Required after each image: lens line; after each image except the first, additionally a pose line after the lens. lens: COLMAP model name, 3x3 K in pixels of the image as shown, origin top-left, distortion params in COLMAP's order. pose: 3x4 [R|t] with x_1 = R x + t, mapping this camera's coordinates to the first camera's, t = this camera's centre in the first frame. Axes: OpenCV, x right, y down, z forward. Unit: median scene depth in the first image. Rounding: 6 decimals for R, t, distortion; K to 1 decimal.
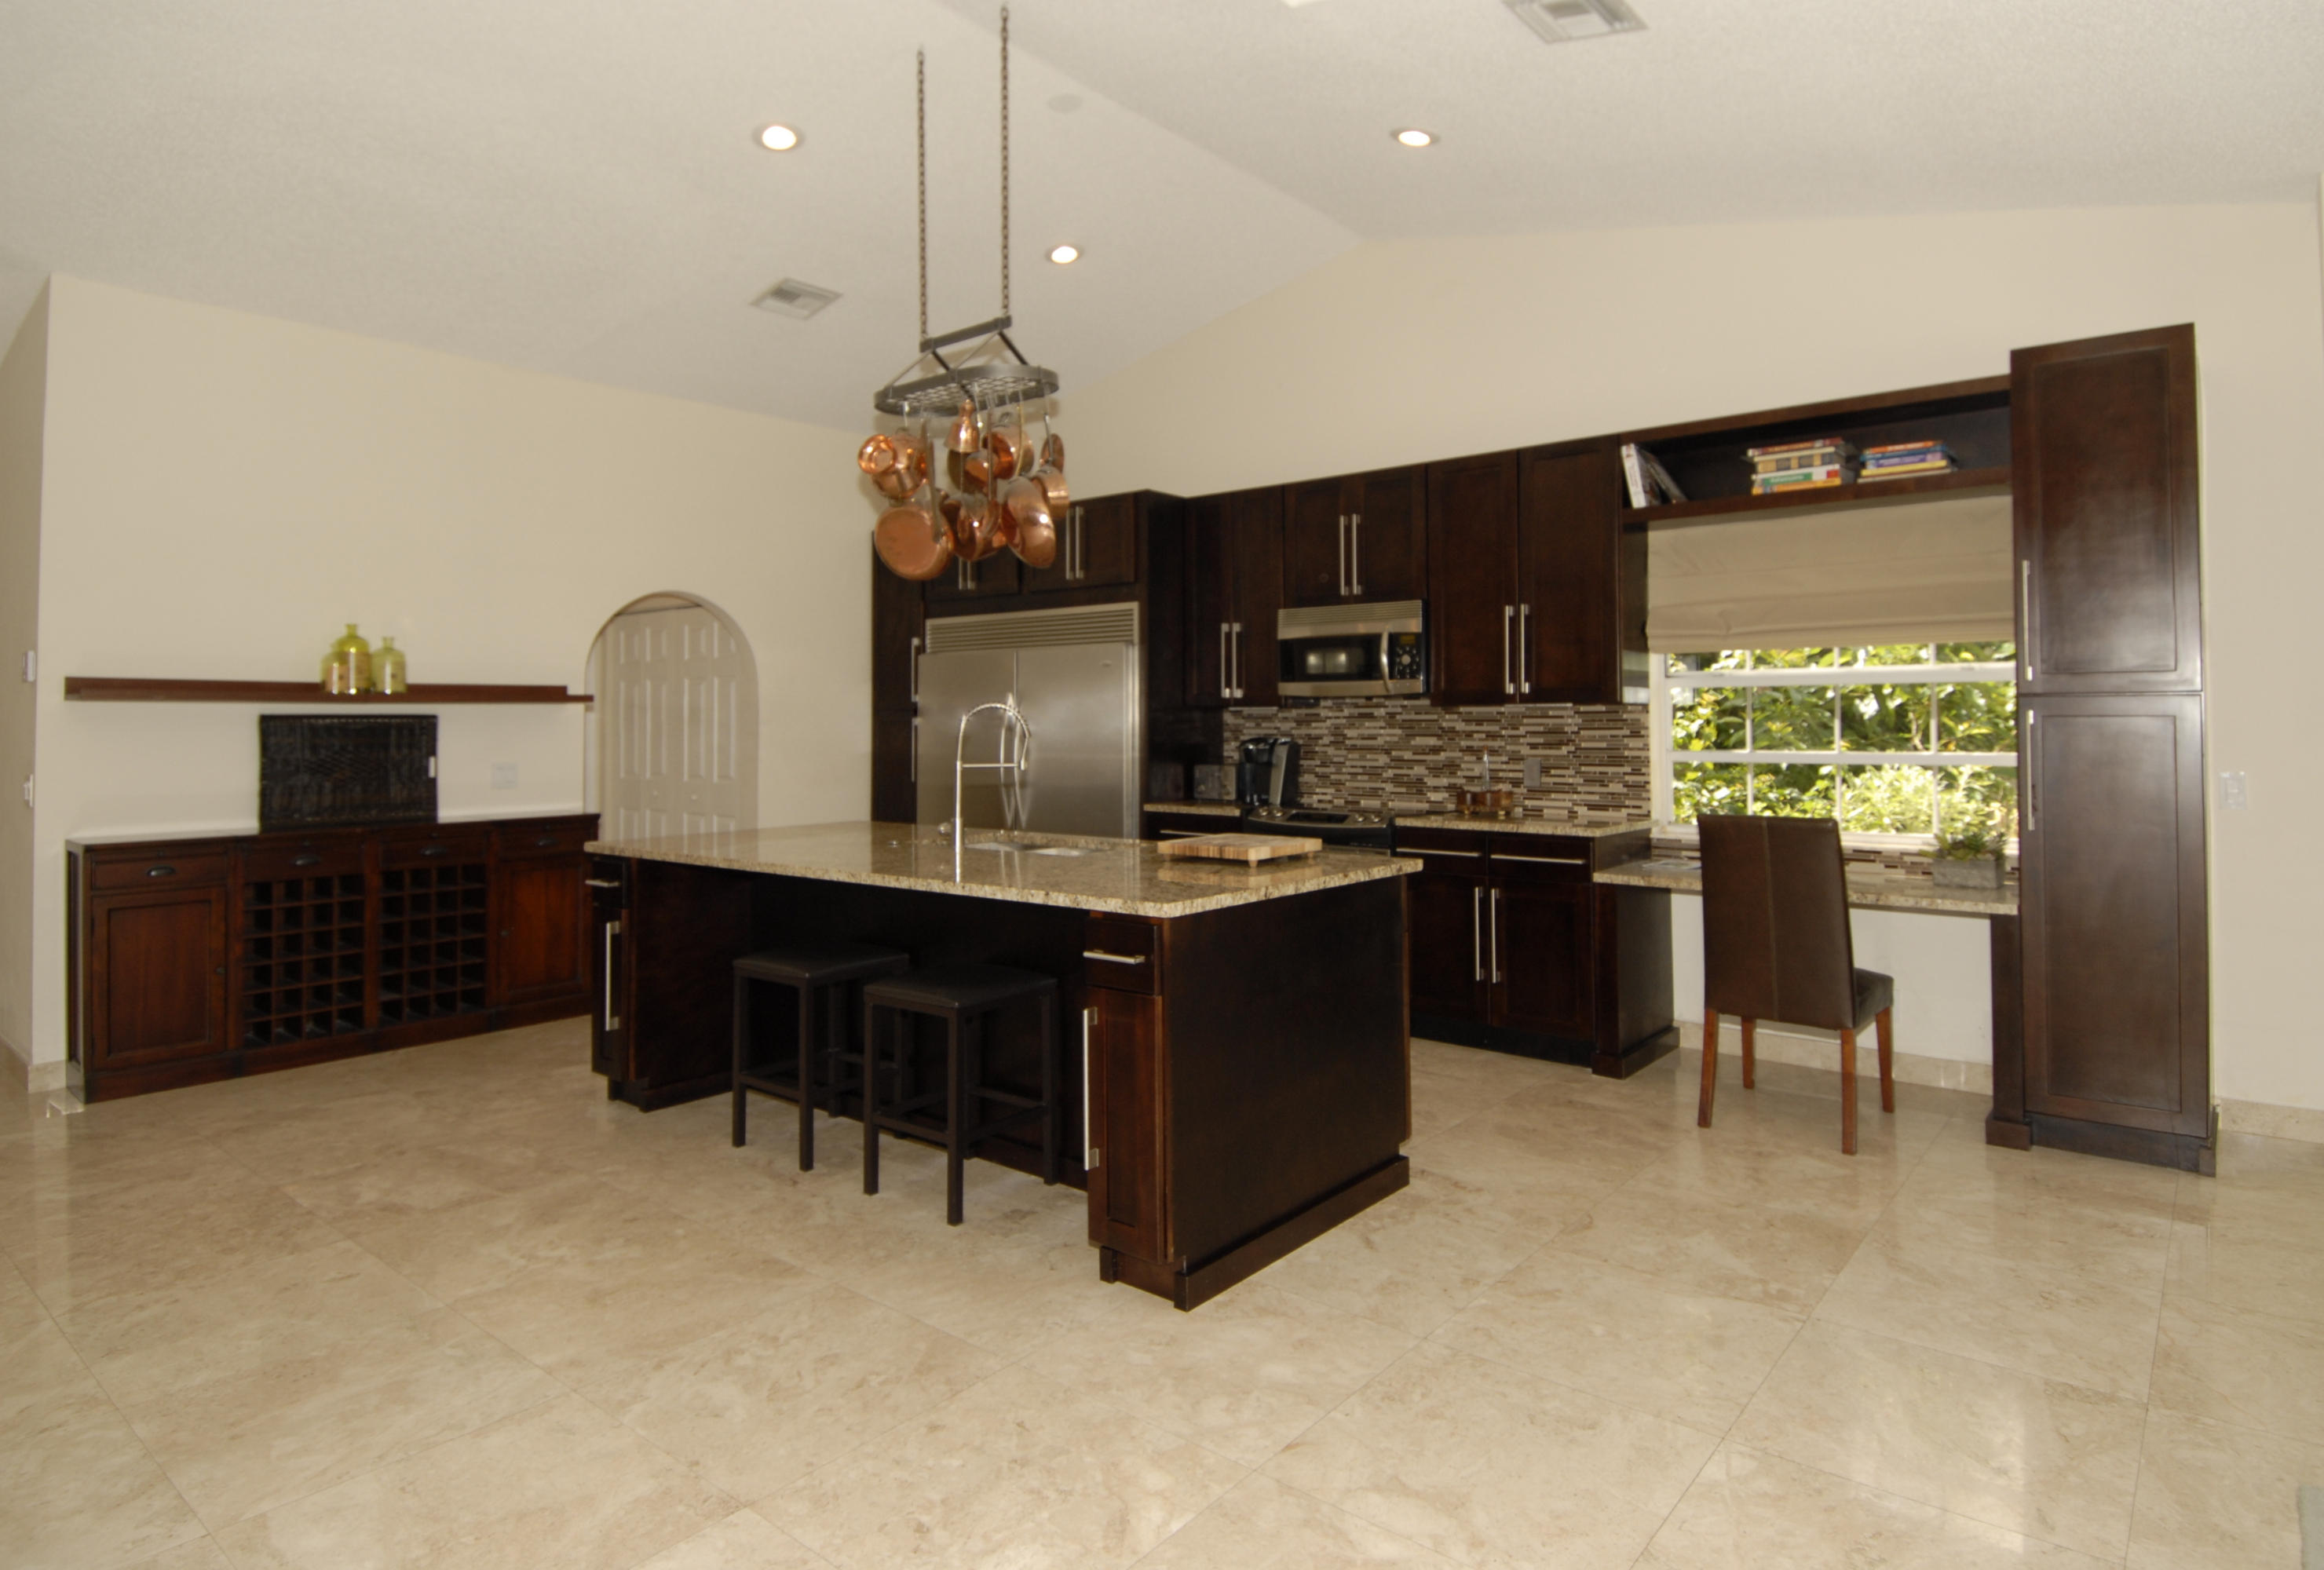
lens RADIAL K [[1254.1, 0, 1190.9], [0, 1254.1, 697.4], [0, 0, 1]] dist [0.066958, -0.072974]
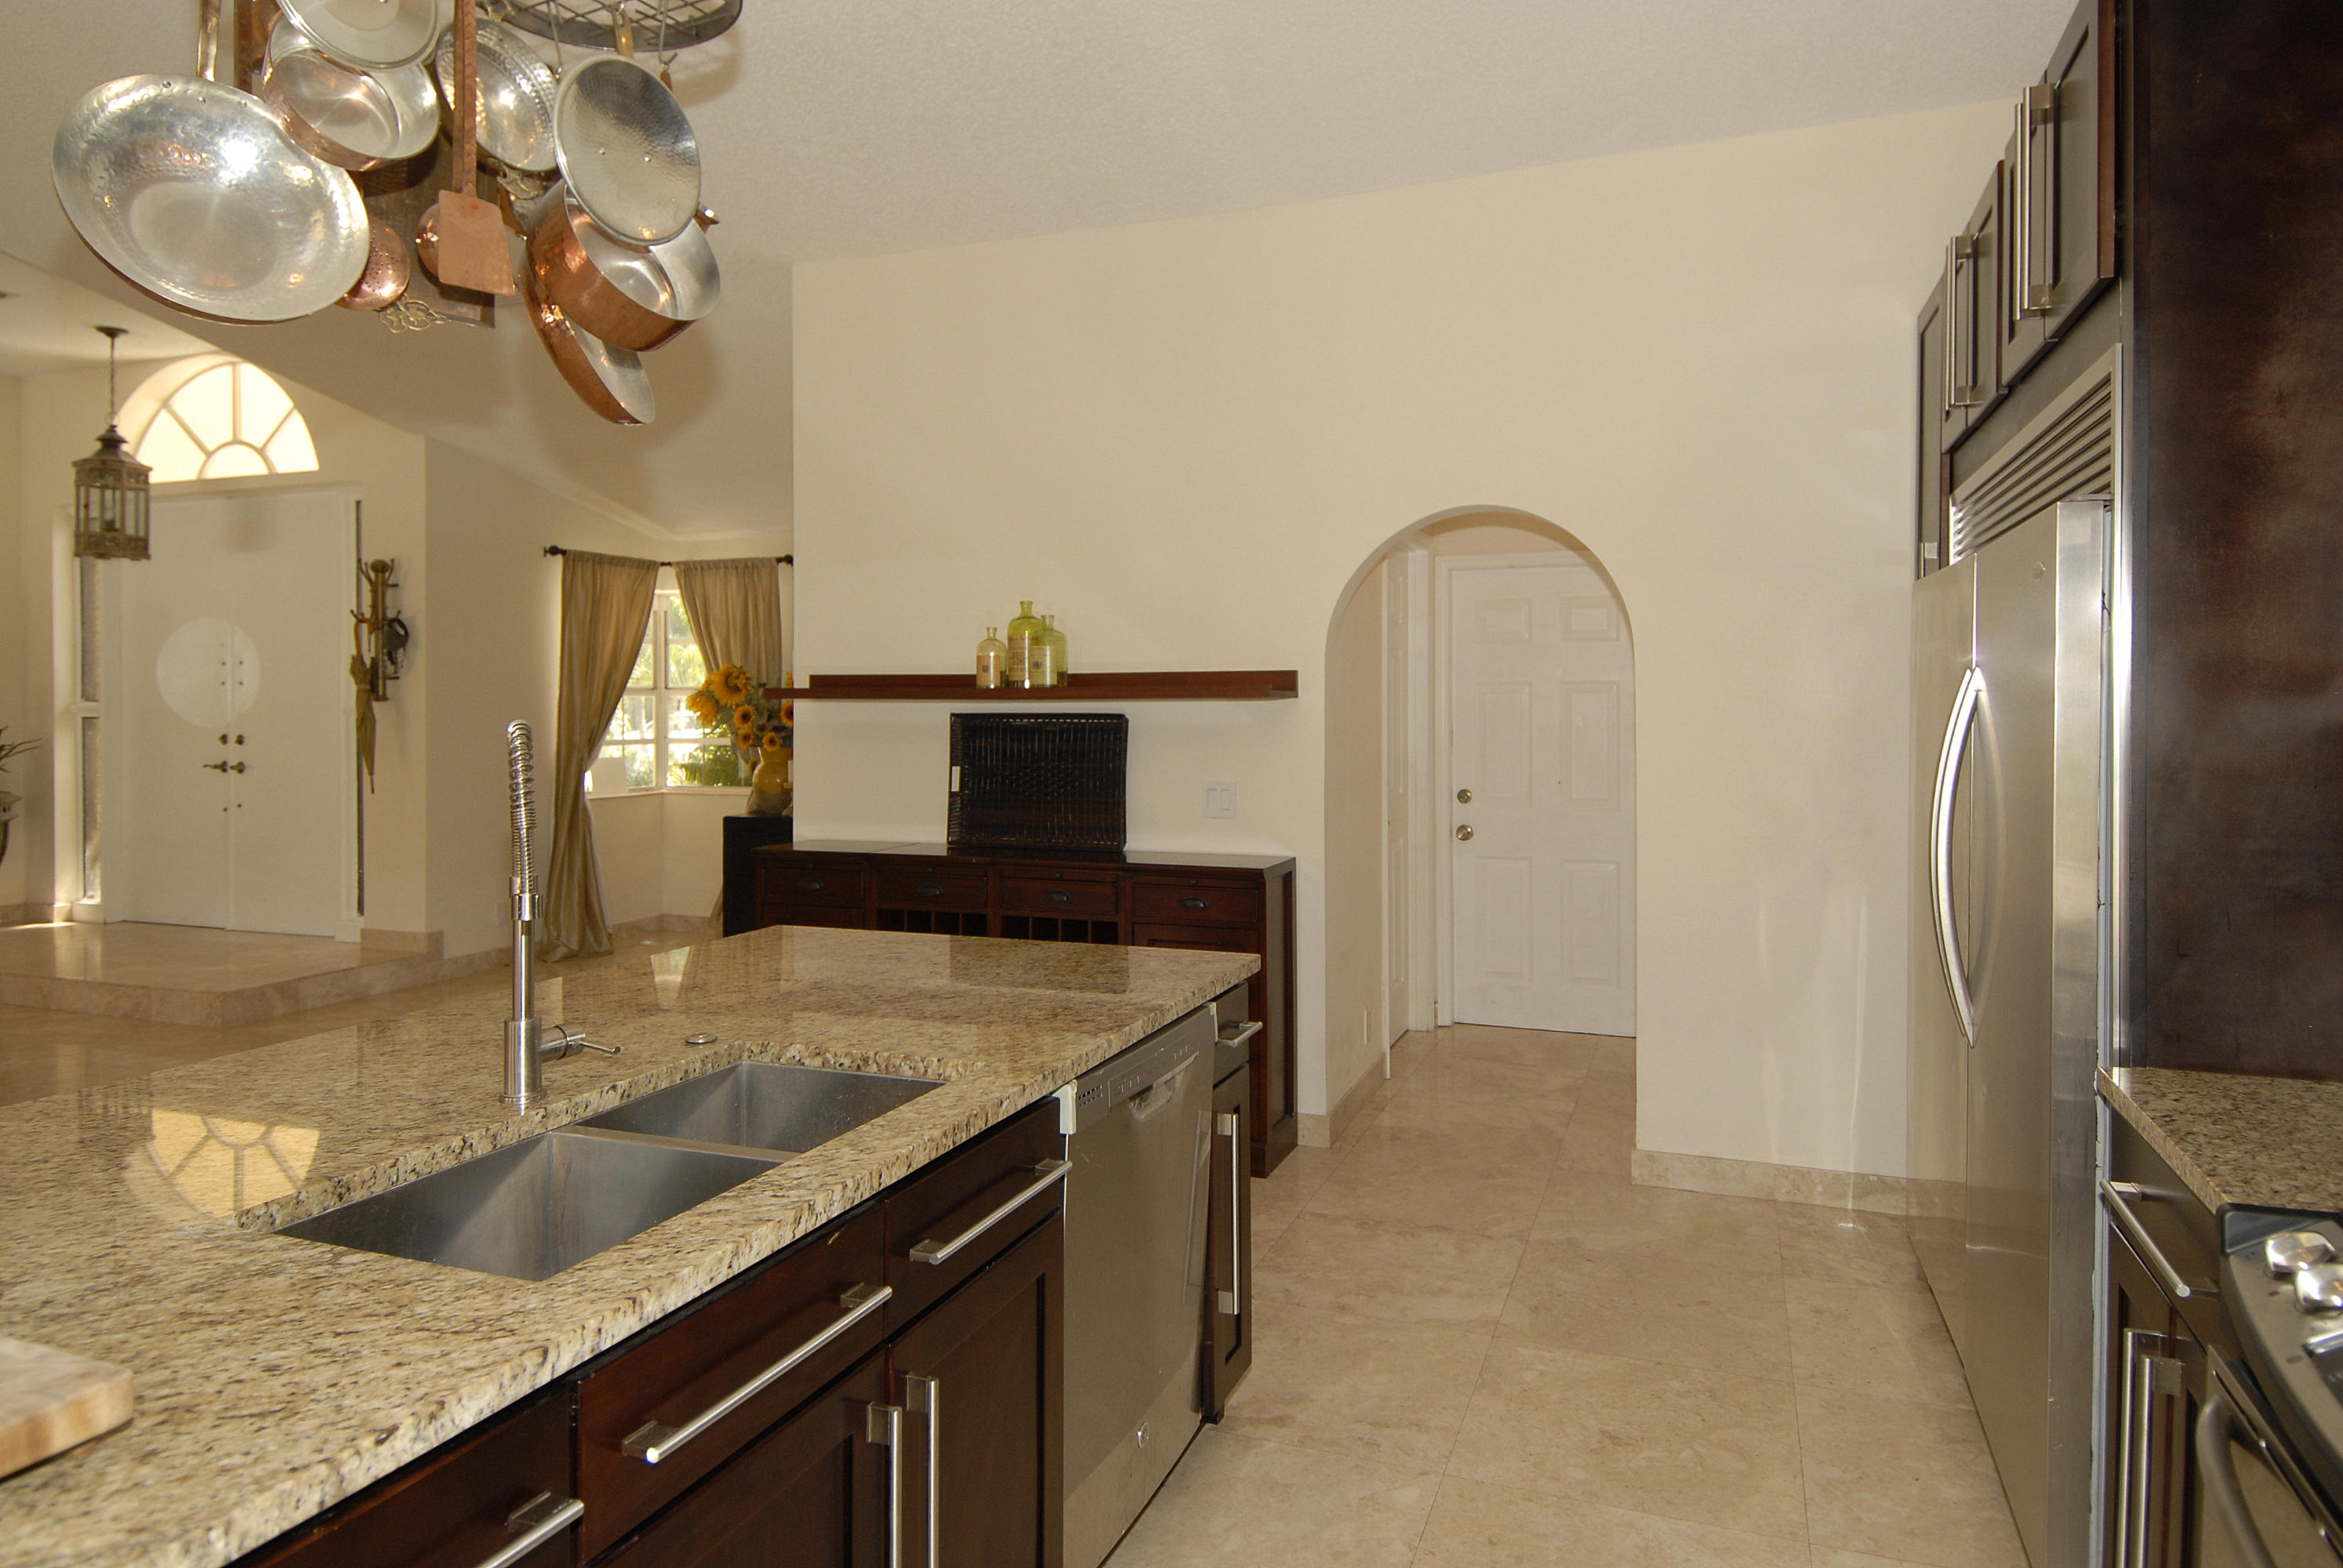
lens RADIAL K [[1437.3, 0, 1170.4], [0, 1437.3, 713.6], [0, 0, 1]] dist [0.056043, -0.059677]
pose [[0.300569, 0.015661, -0.953632, 0.235834], [0.020034, 0.999541, 0.022729, -0.005601], [0.953550, -0.025937, 0.300117, 0.818911]]
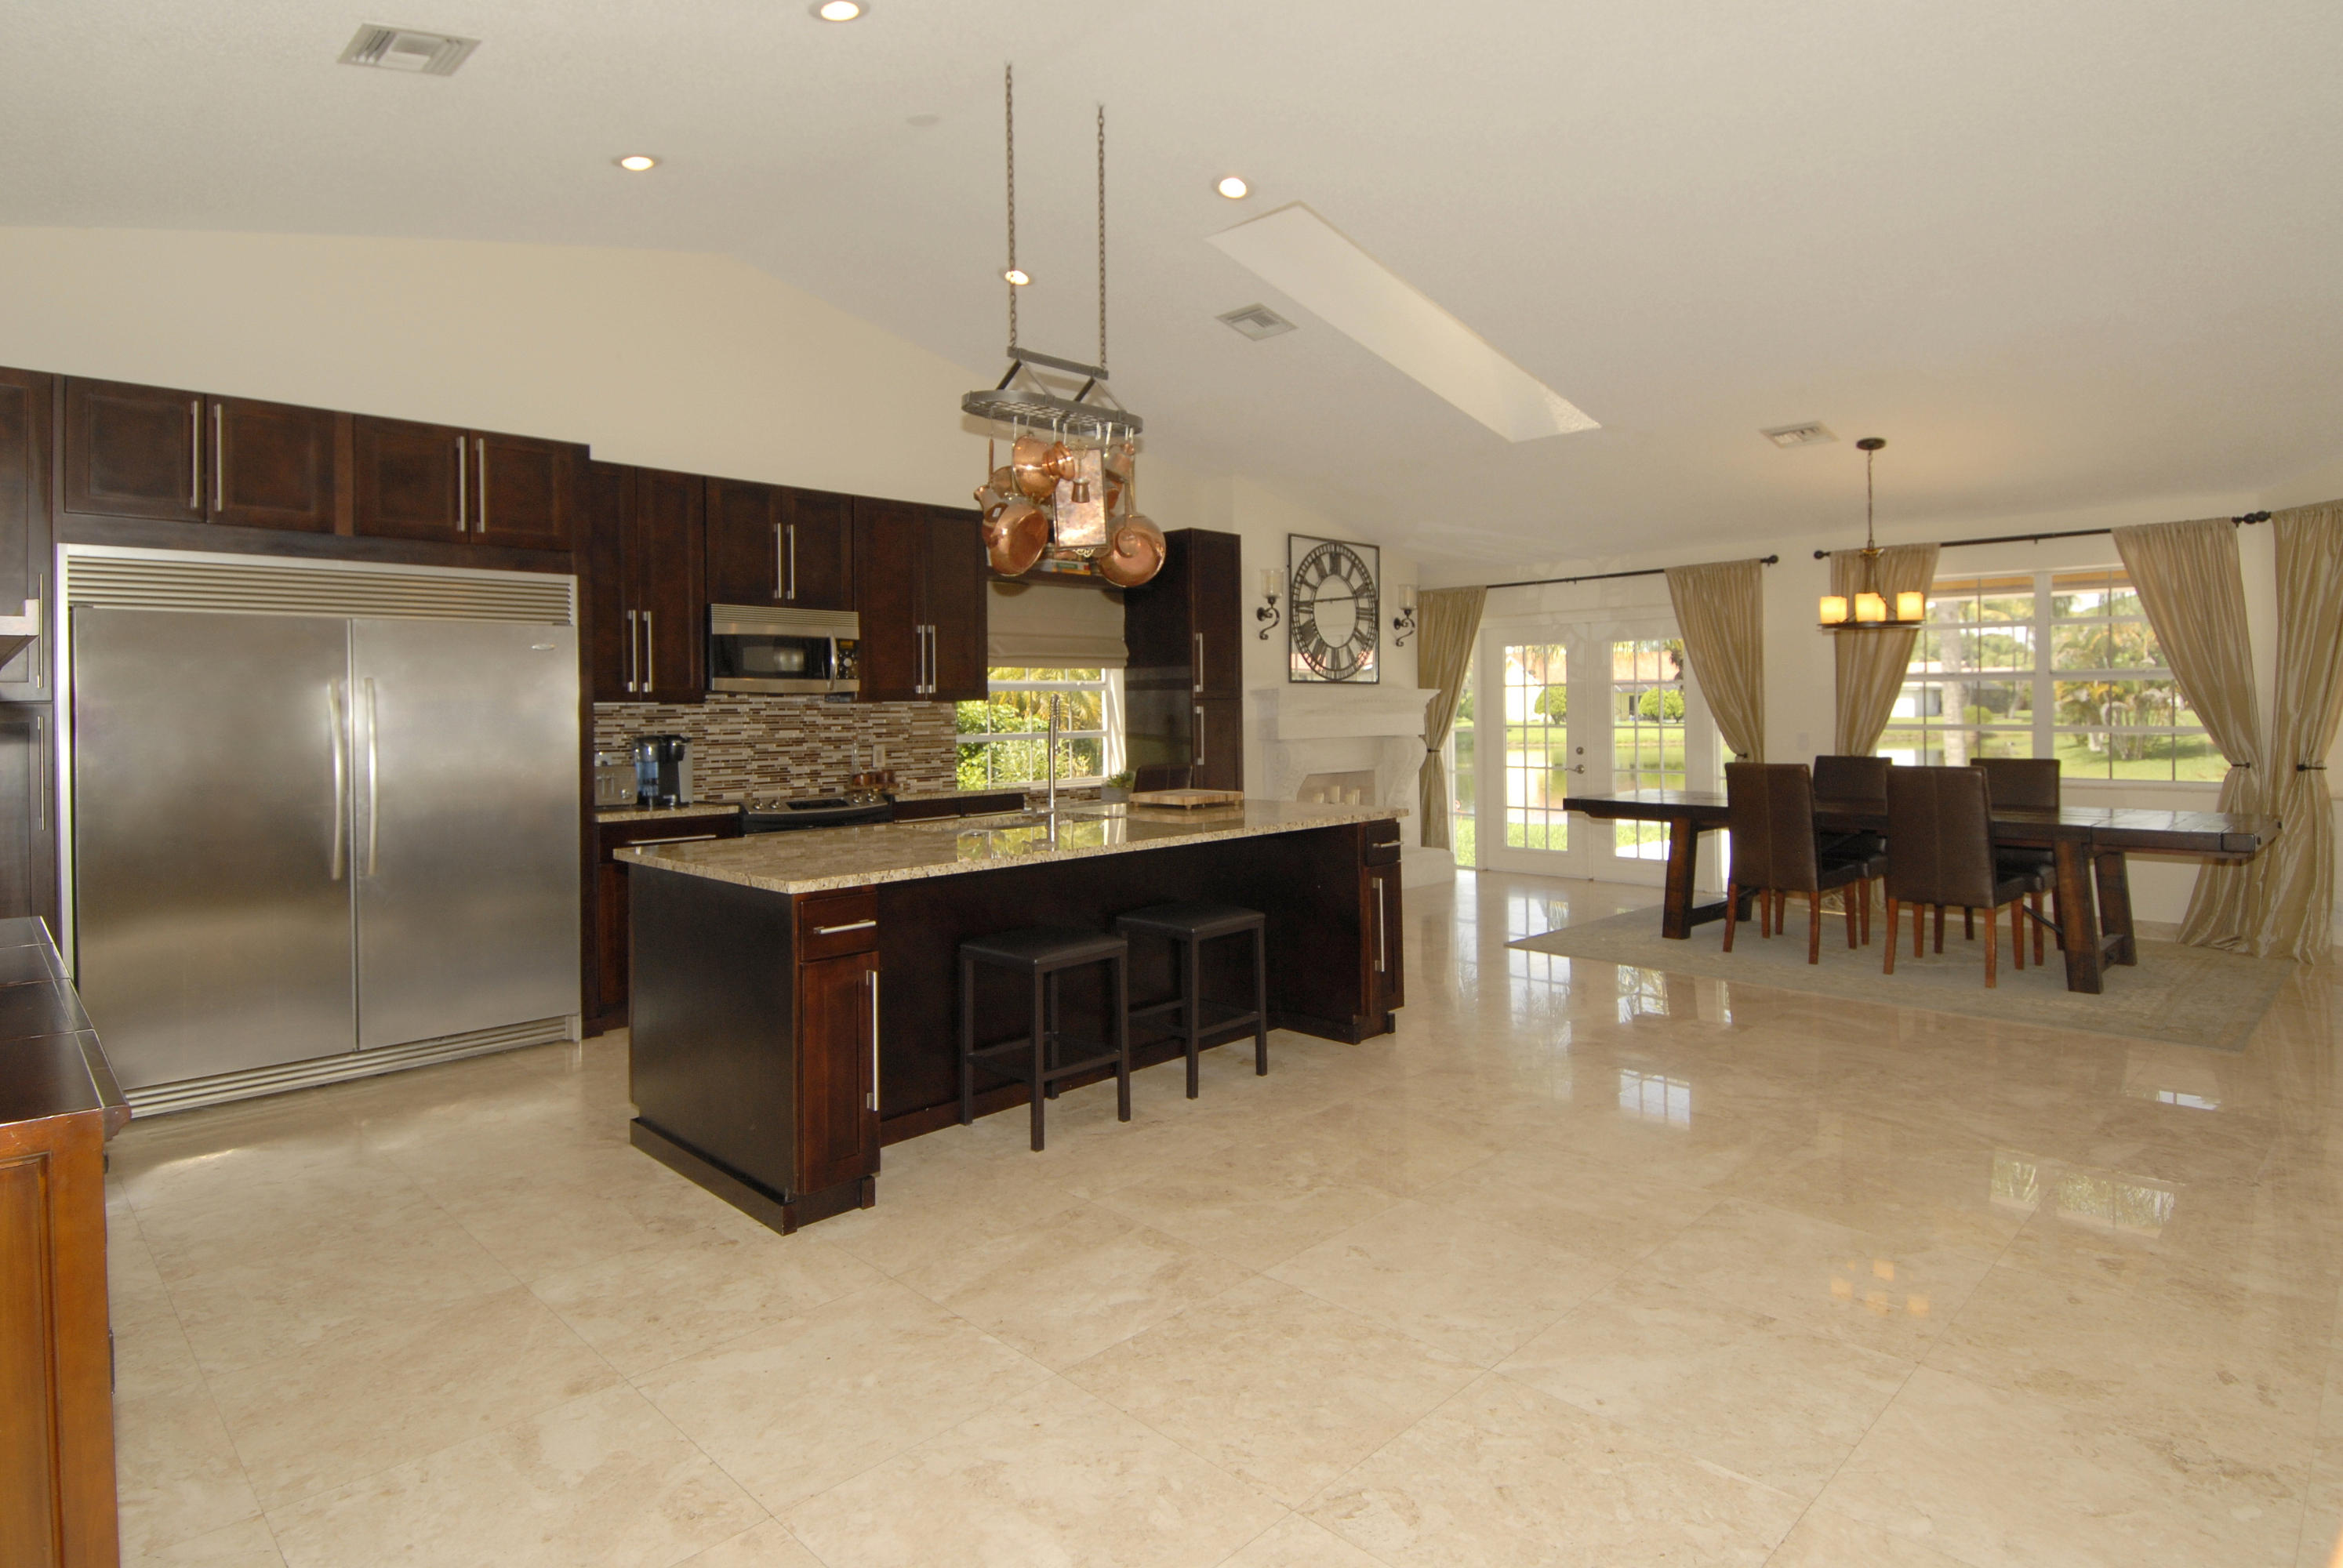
lens RADIAL K [[1242.9, 0, 1167.9], [0, 1242.9, 708.0], [0, 0, 1]] dist [0.022446, -0.021060]
pose [[0.110184, 0.005416, 0.993896, -0.955387], [-0.006655, 0.999967, -0.004711, 0.015828], [-0.993889, -0.006095, 0.110216, 0.593692]]
